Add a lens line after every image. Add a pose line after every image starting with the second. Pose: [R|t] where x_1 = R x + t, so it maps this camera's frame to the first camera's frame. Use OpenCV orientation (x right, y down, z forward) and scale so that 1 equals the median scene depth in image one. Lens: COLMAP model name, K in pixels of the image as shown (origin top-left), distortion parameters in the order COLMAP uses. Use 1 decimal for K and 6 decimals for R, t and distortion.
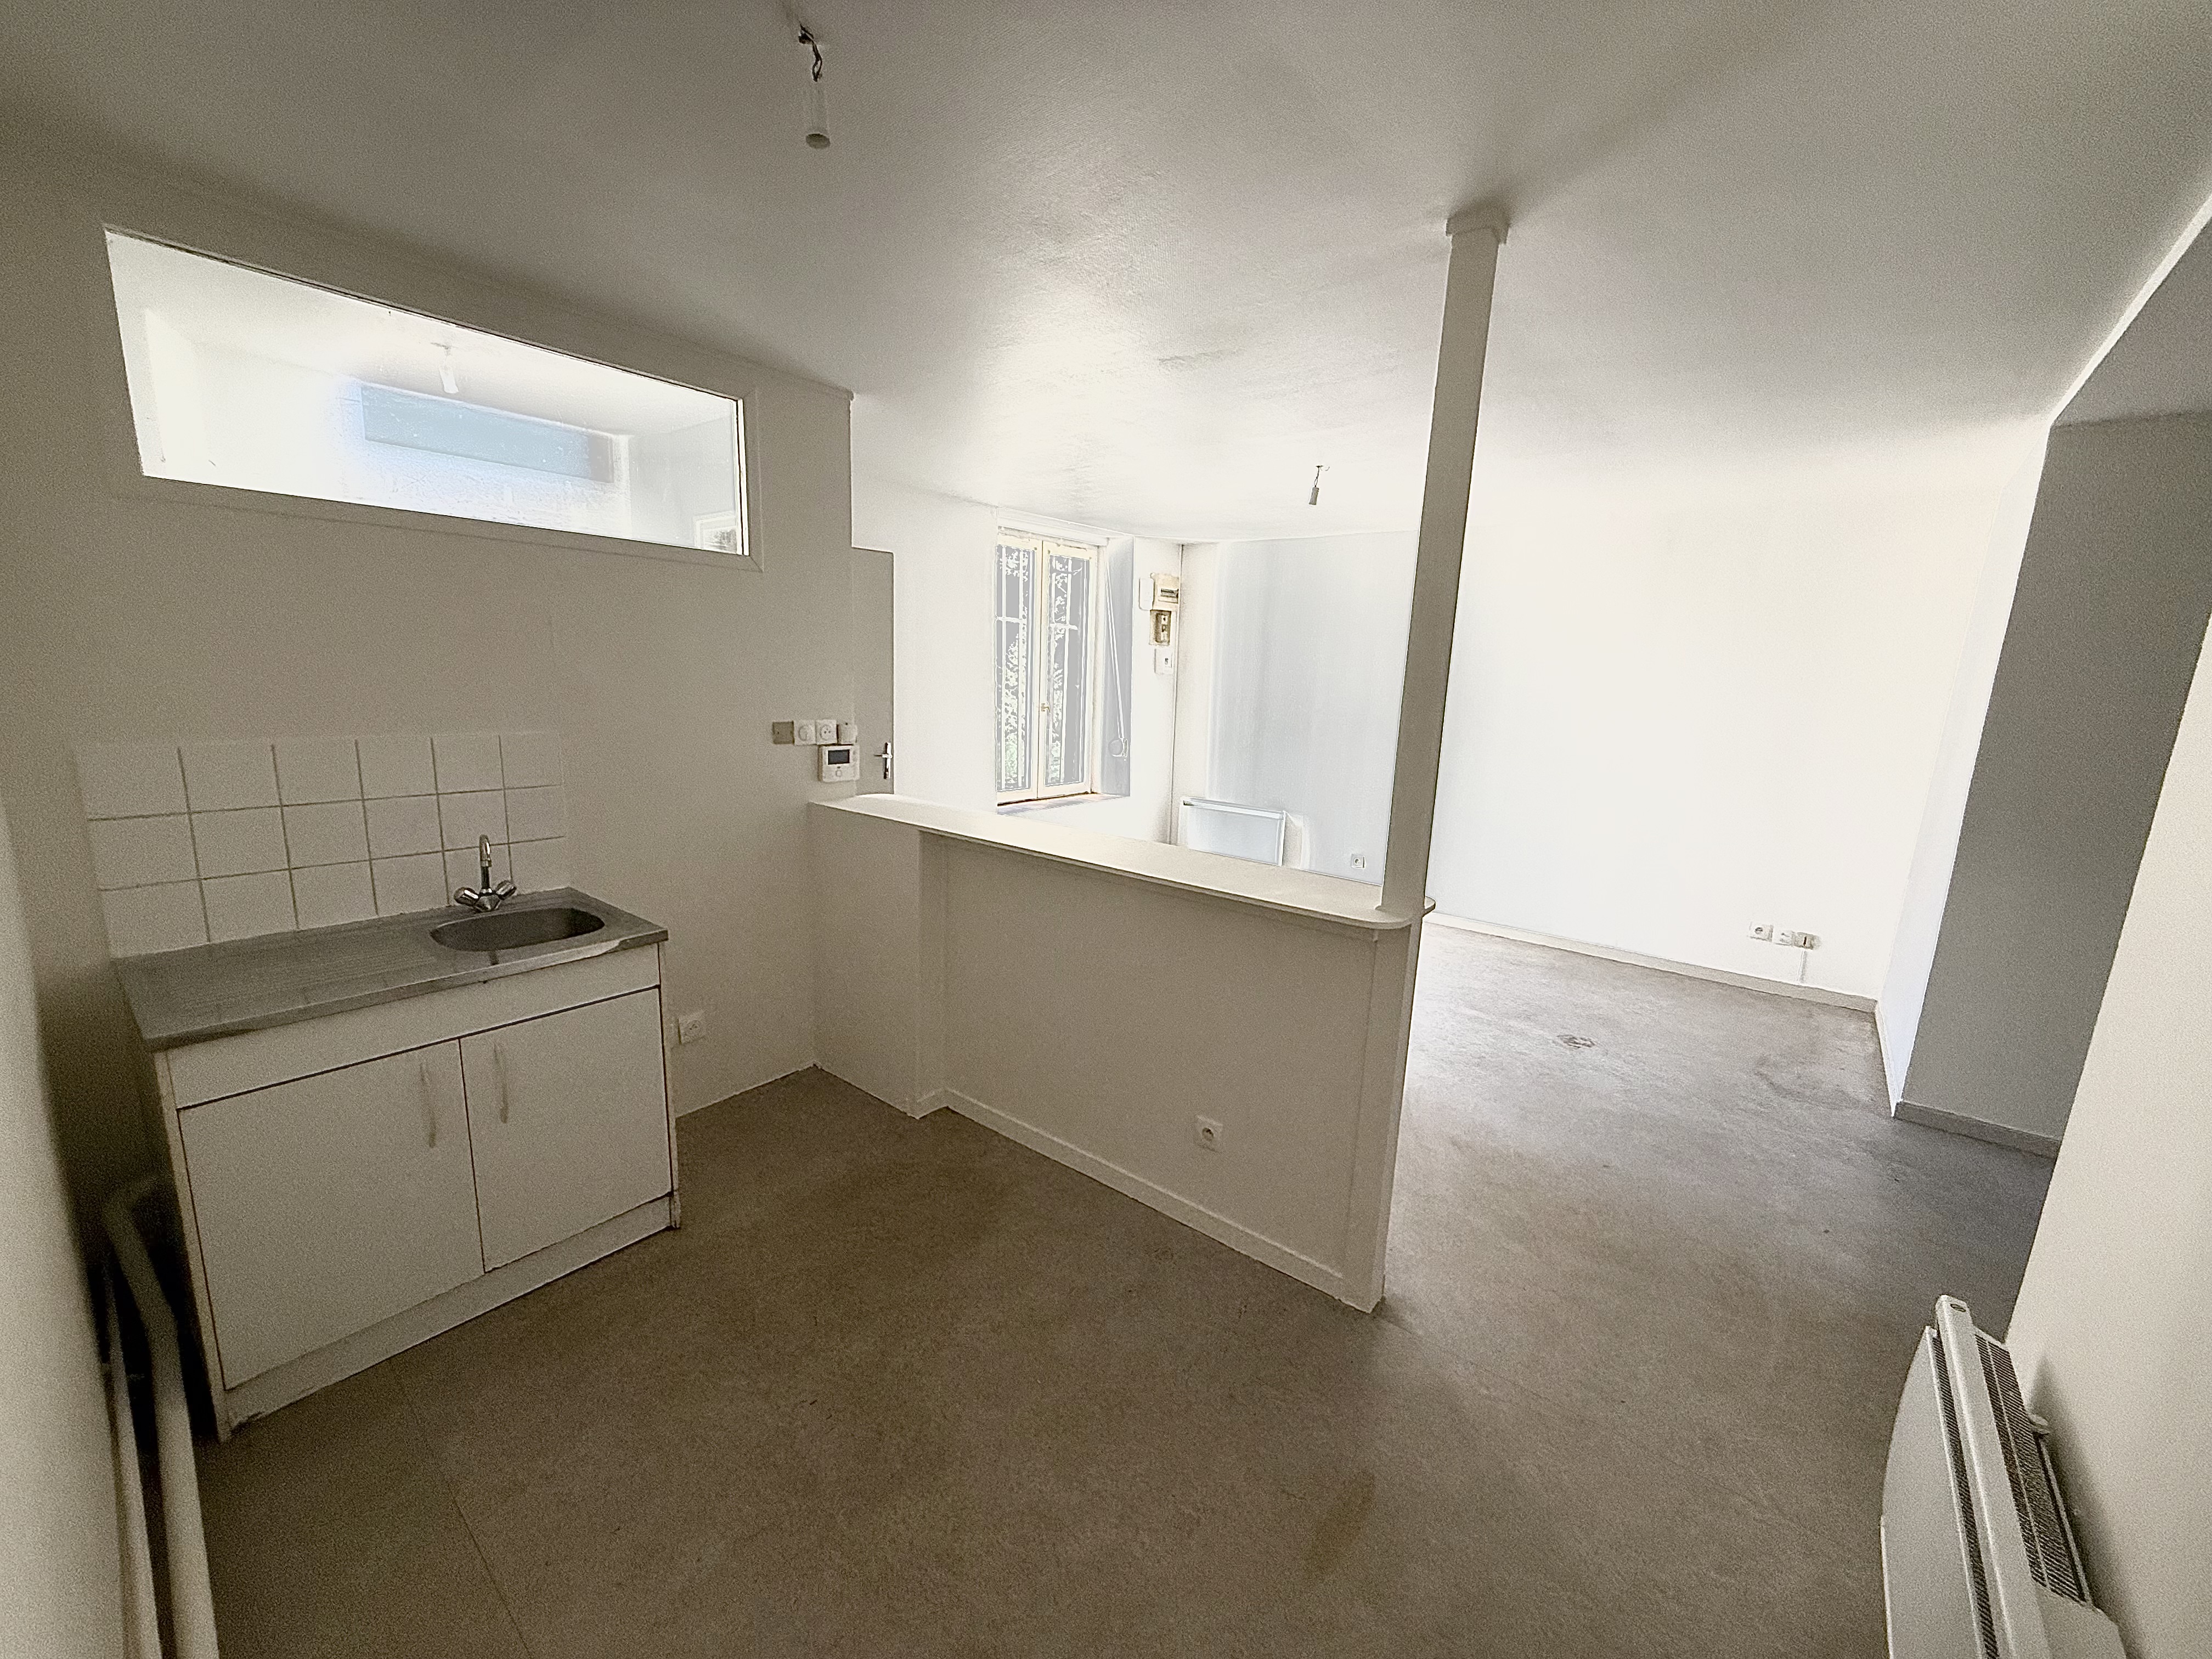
lens RADIAL K [[881.0, 0, 1100.7], [0, 881.0, 831.5], [0, 0, 1]] dist [0.000810, 0.000050]
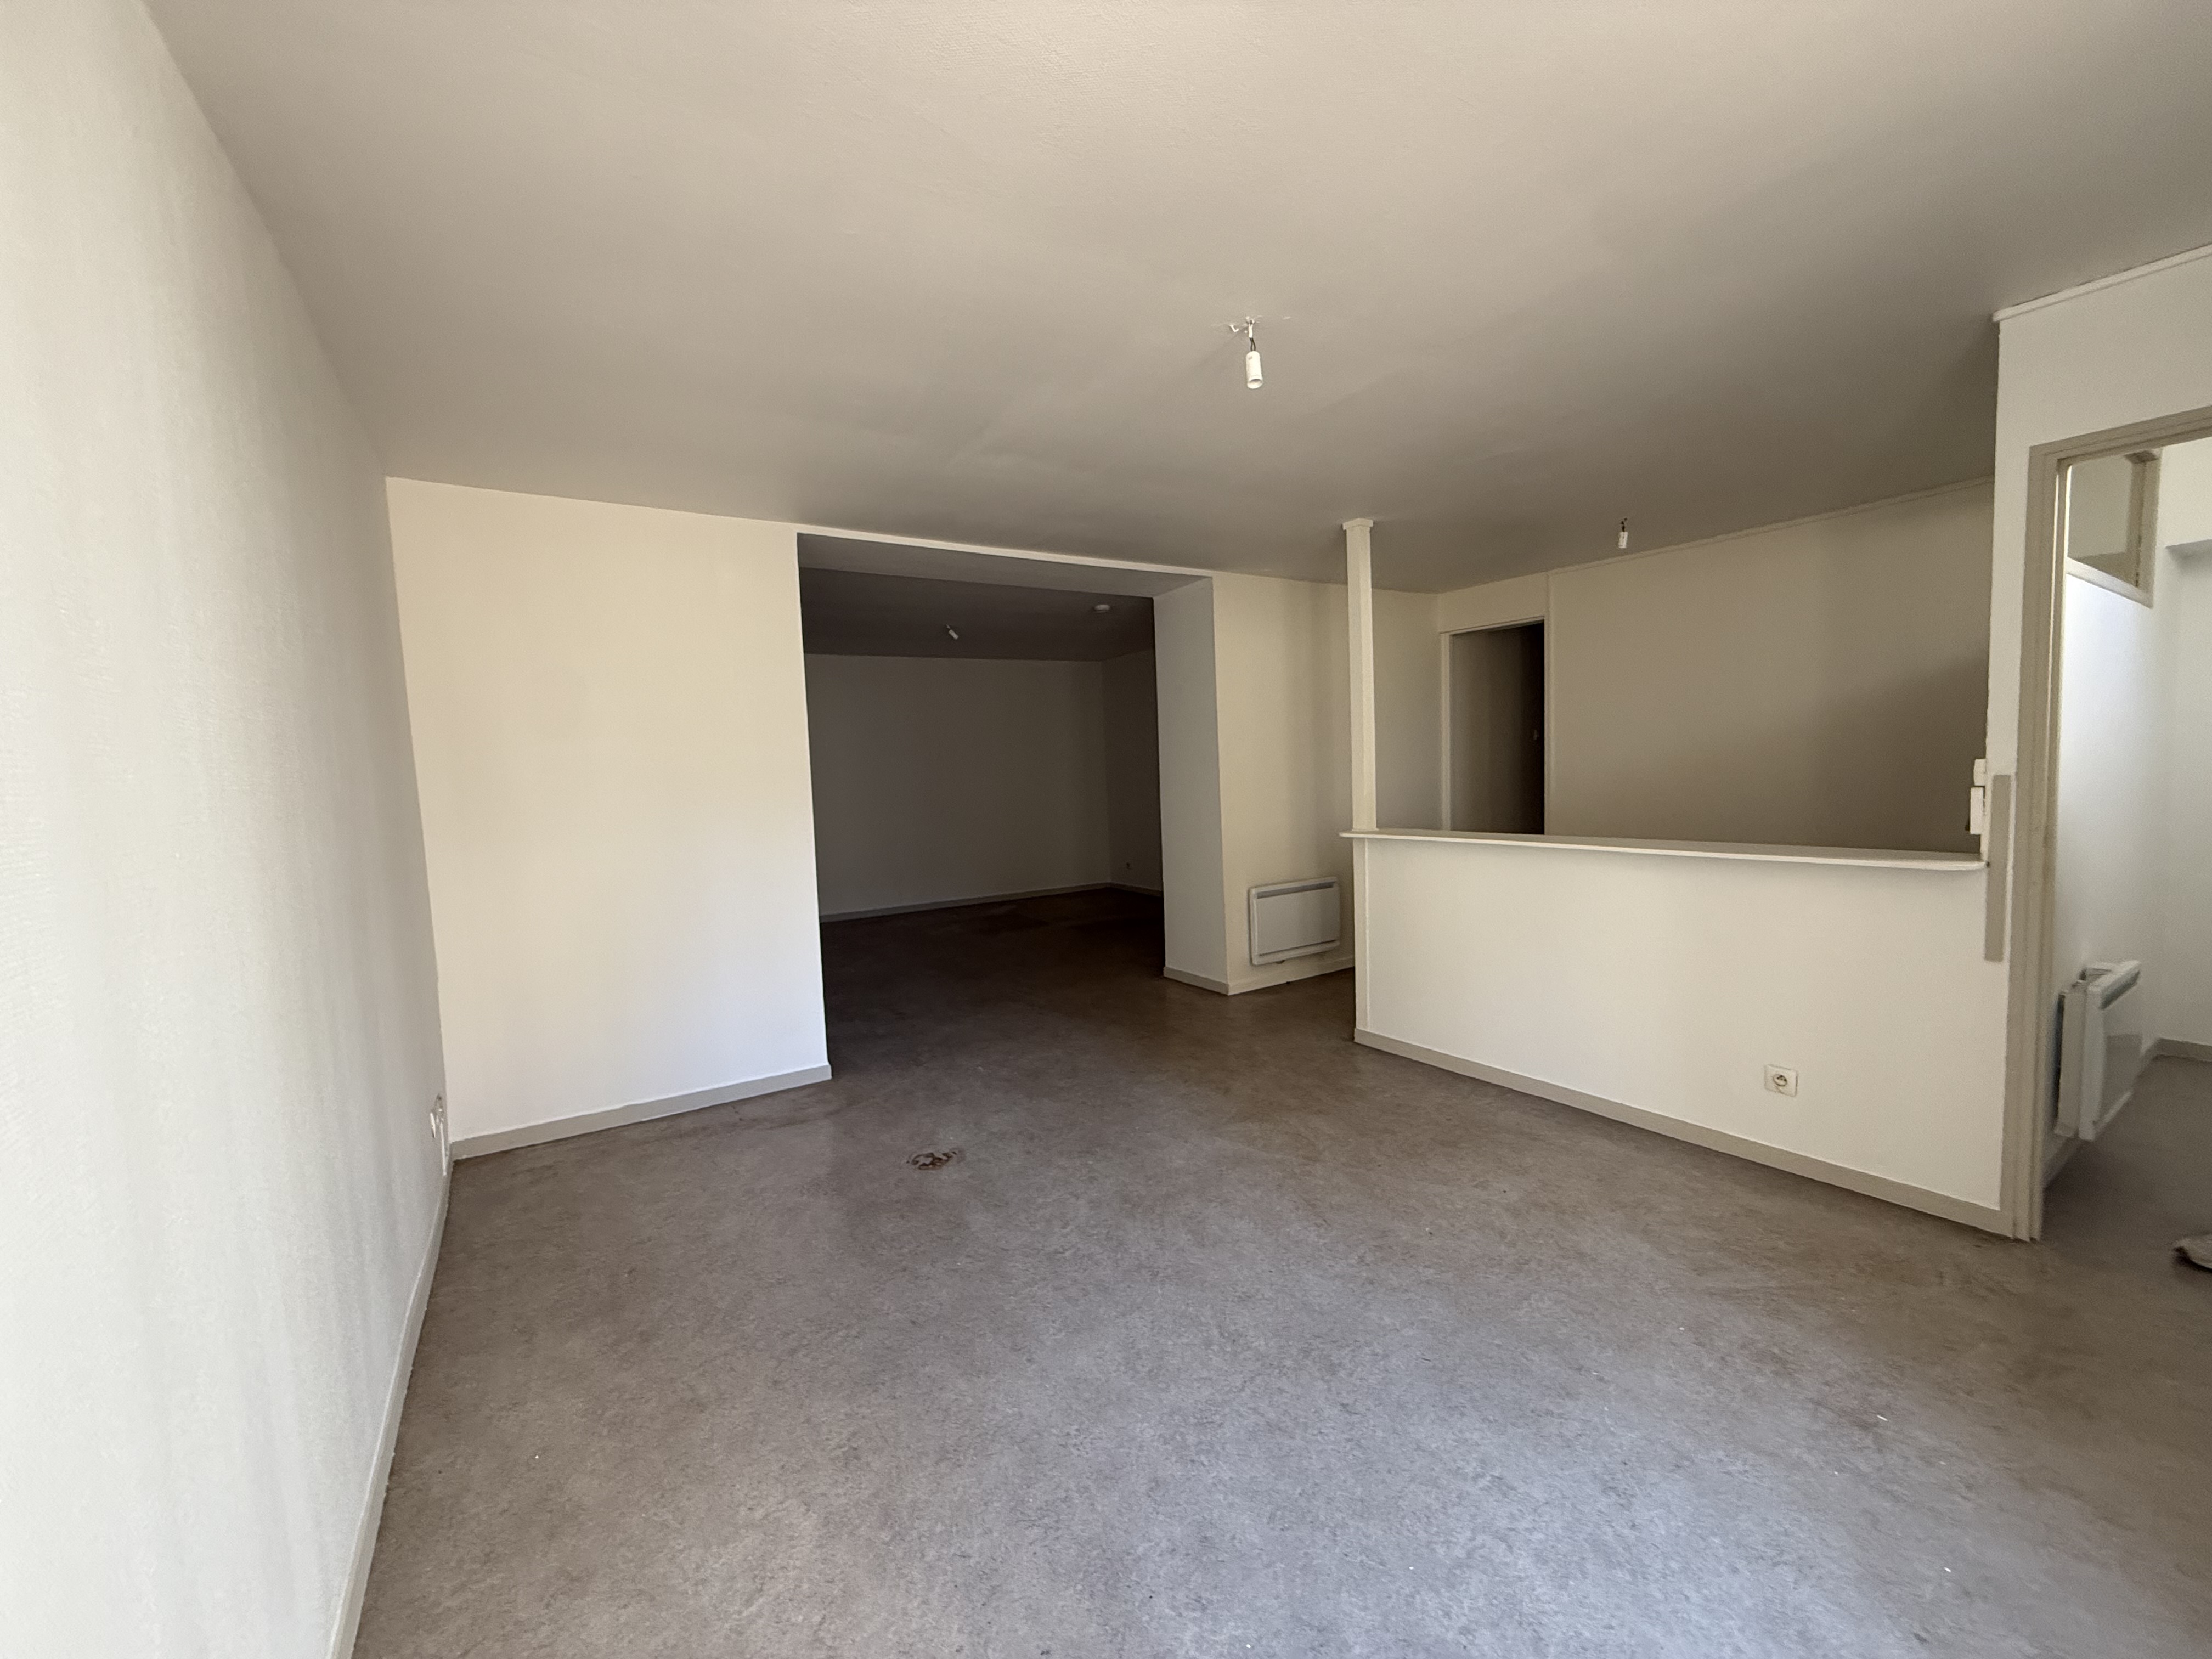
lens RADIAL K [[881.0, 0, 1109.3], [0, 881.0, 830.1], [0, 0, 1]] dist [0.000810, 0.000050]
pose [[-0.954096, -0.021351, 0.298739, 0.156635], [0.059020, 0.964494, 0.257427, -0.239695], [-0.293628, 0.263242, -0.918959, 1.586916]]
